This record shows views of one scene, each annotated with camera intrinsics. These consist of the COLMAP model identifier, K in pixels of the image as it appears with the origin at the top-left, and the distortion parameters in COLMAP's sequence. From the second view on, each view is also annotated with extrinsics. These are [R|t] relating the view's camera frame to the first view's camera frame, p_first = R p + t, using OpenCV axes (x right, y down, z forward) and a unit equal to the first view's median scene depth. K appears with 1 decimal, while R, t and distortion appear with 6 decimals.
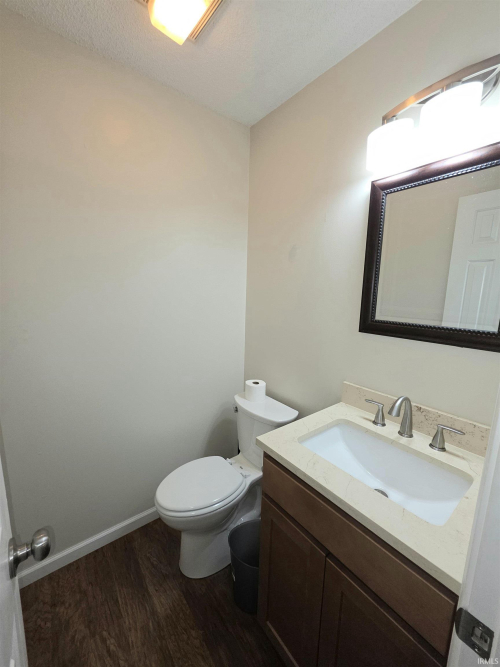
lens RADIAL K [[267.4, 0, 246.7], [0, 267.4, 330.9], [0, 0, 1]] dist [-0.000659, 0.000464]
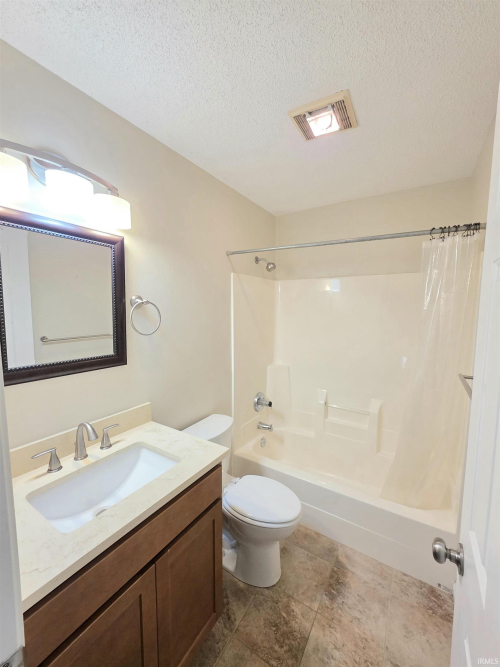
lens RADIAL K [[267.4, 0, 246.7], [0, 267.4, 330.9], [0, 0, 1]] dist [-0.000659, 0.000464]
pose [[-0.344901, -0.069541, 0.936060, -0.659525], [0.157934, 0.978734, 0.130904, -0.165991], [-0.925257, 0.192984, -0.326583, 0.659456]]
